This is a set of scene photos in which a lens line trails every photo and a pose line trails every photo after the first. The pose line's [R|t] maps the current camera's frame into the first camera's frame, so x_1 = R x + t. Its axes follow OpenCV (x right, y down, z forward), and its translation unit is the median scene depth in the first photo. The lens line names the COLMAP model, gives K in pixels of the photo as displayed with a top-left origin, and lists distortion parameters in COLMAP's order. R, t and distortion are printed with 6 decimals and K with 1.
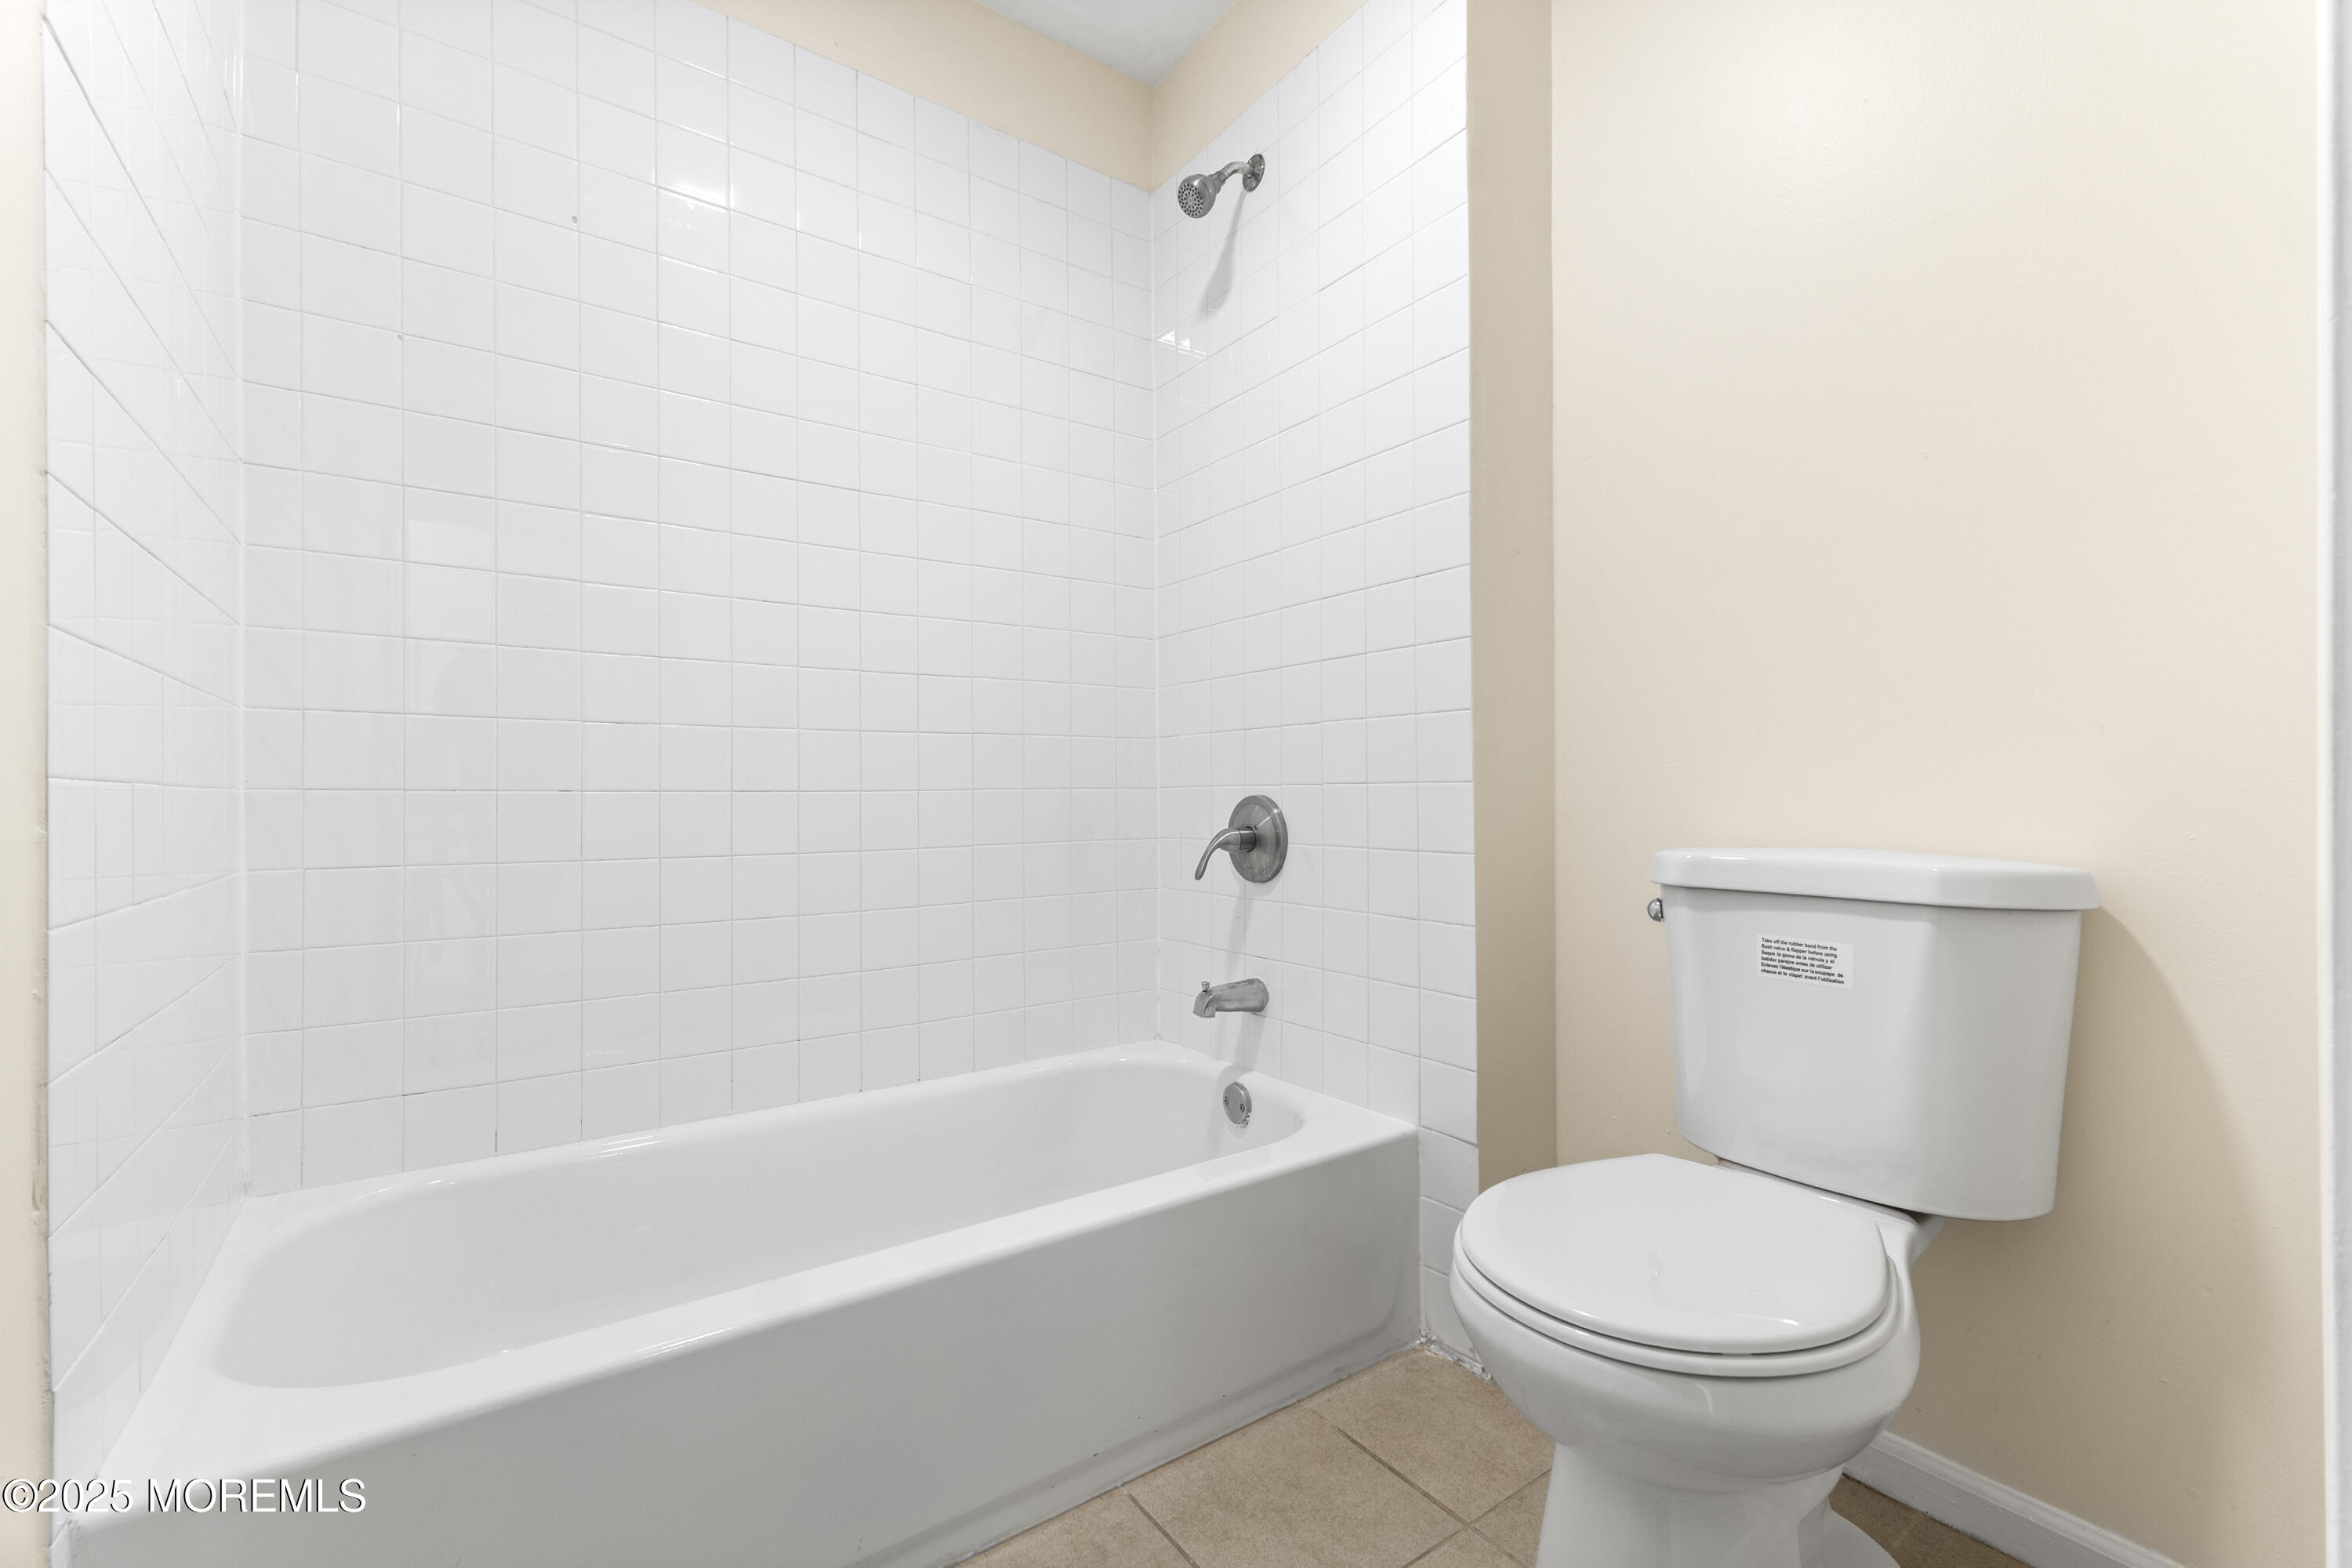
lens RADIAL K [[998.5, 0, 1172.0], [0, 998.5, 789.9], [0, 0, 1]] dist [0.000770, 0.000164]
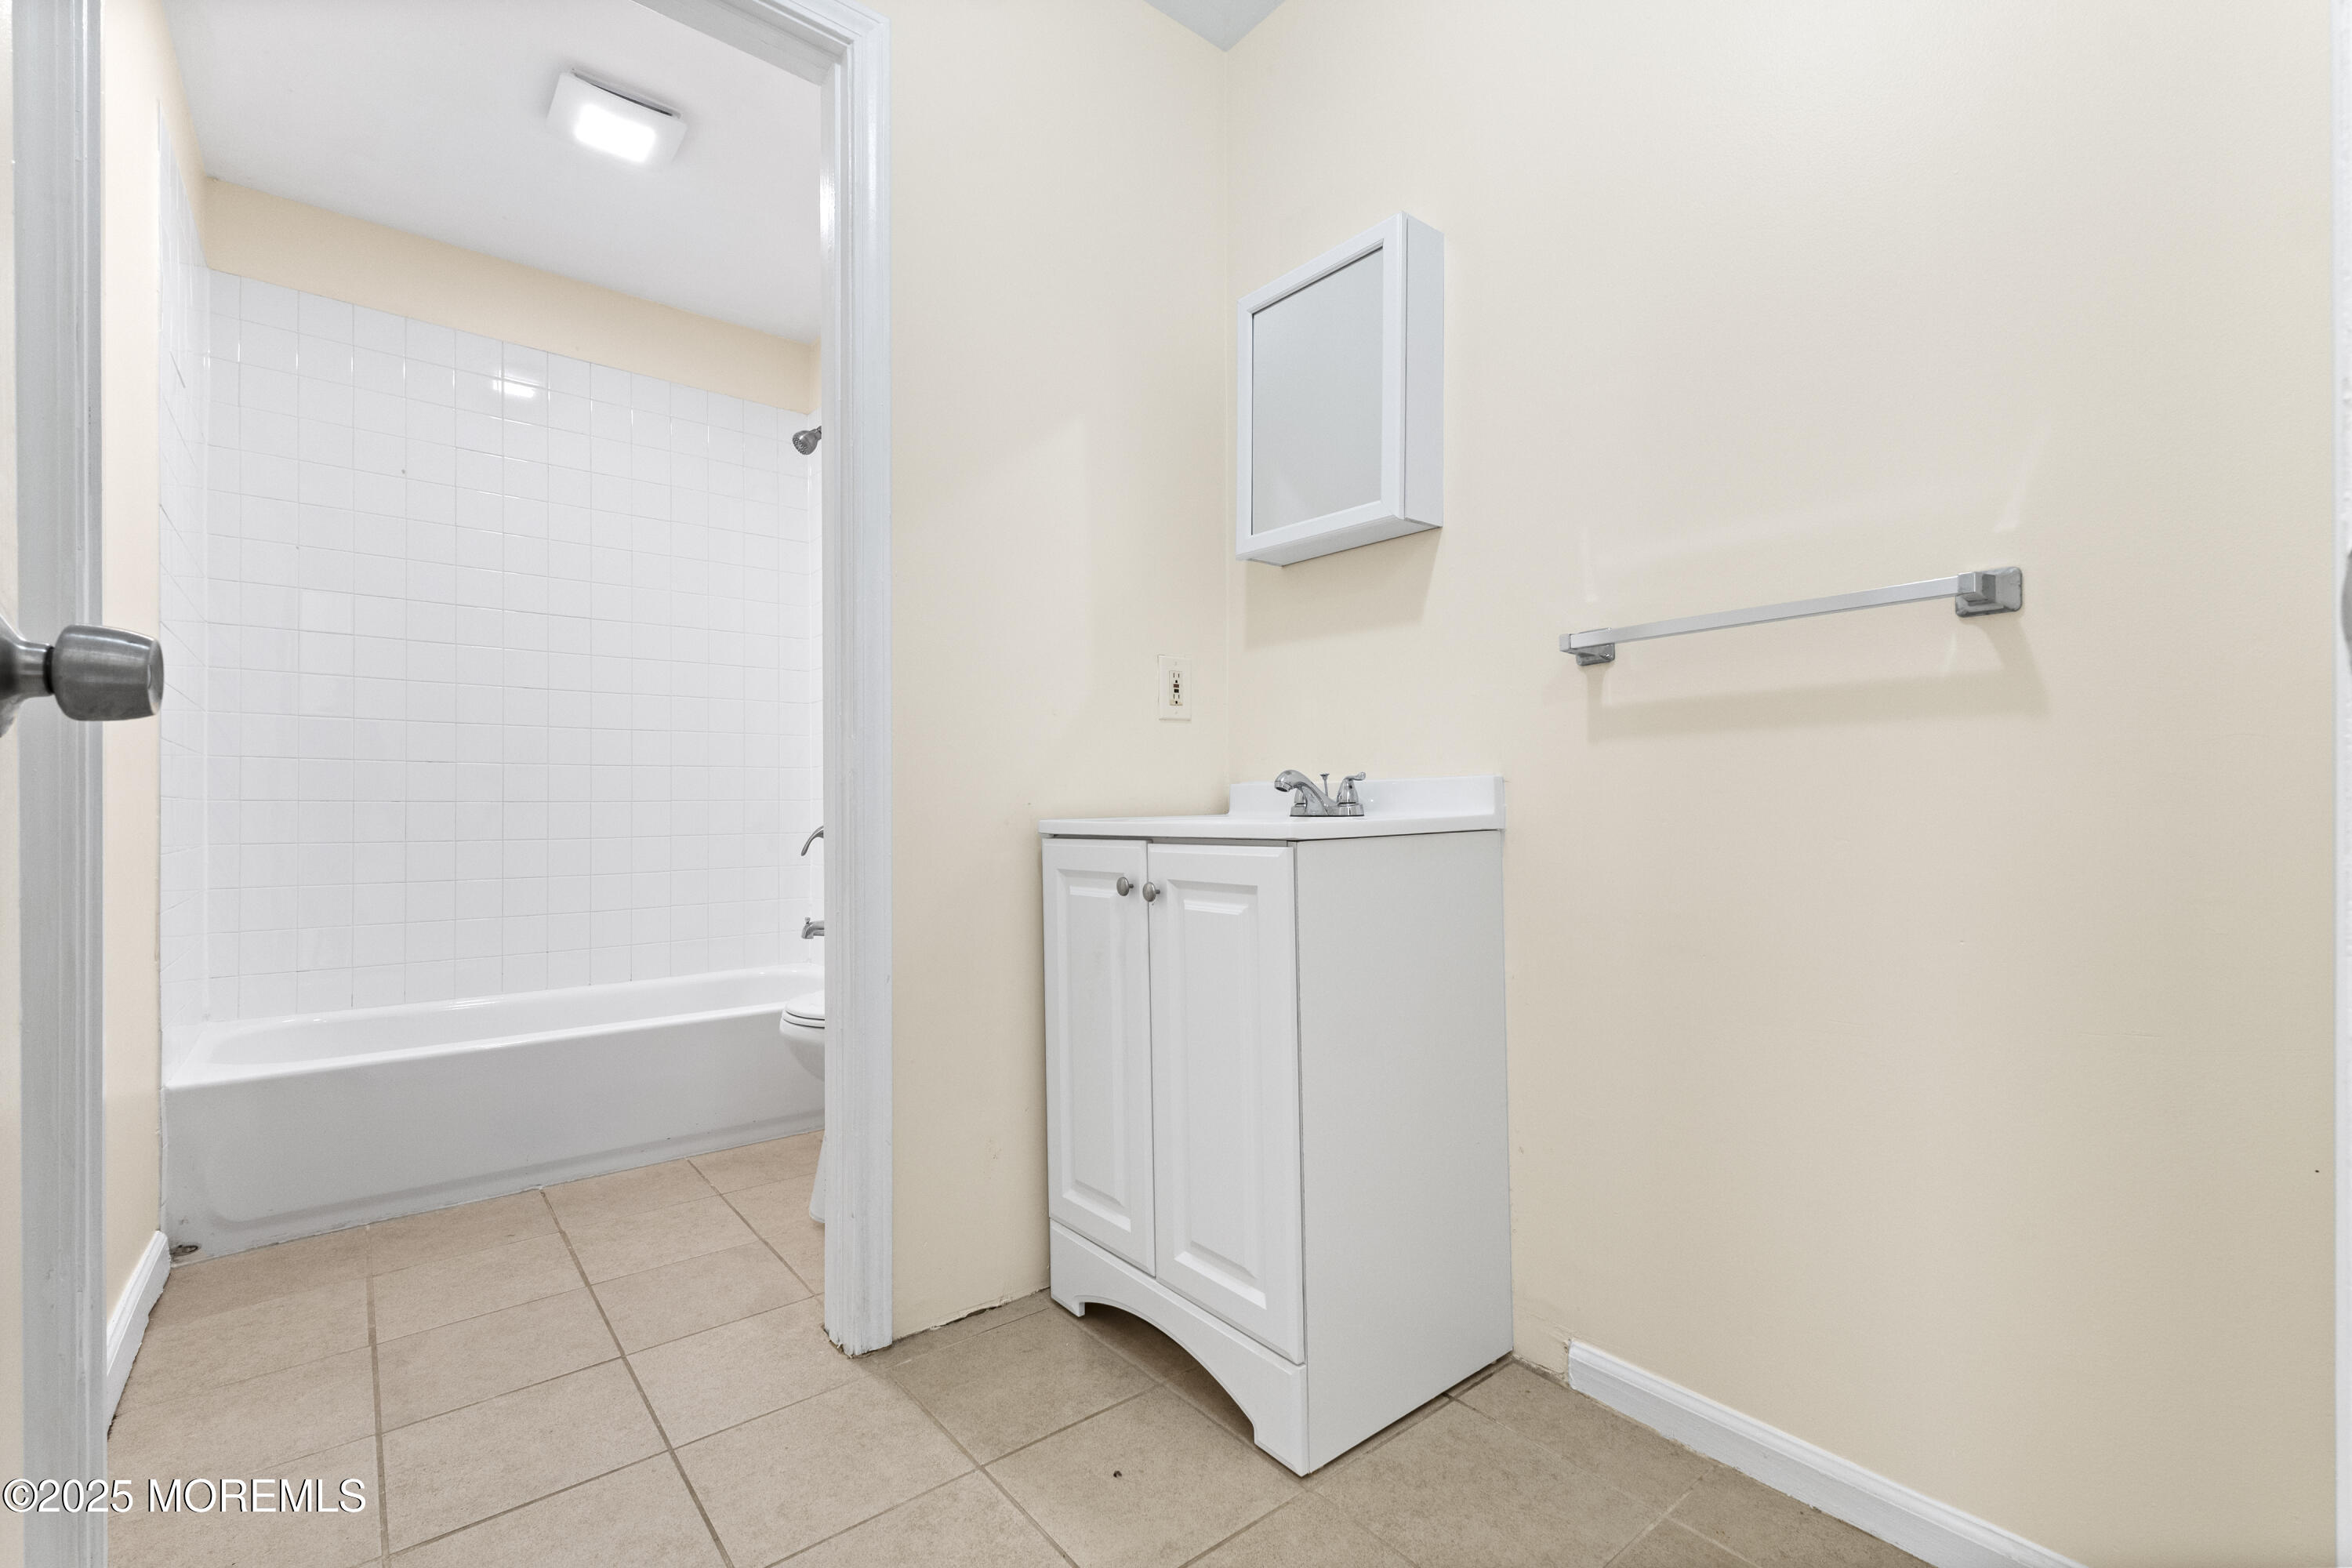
lens RADIAL K [[986.5, 0, 1179.1], [0, 986.5, 781.2], [0, 0, 1]] dist [0.003520, 0.000532]
pose [[0.996526, 0.003303, 0.083213, 0.731258], [-0.000284, 0.999342, -0.036266, 0.024696], [-0.083278, 0.036116, 0.995872, -1.014875]]
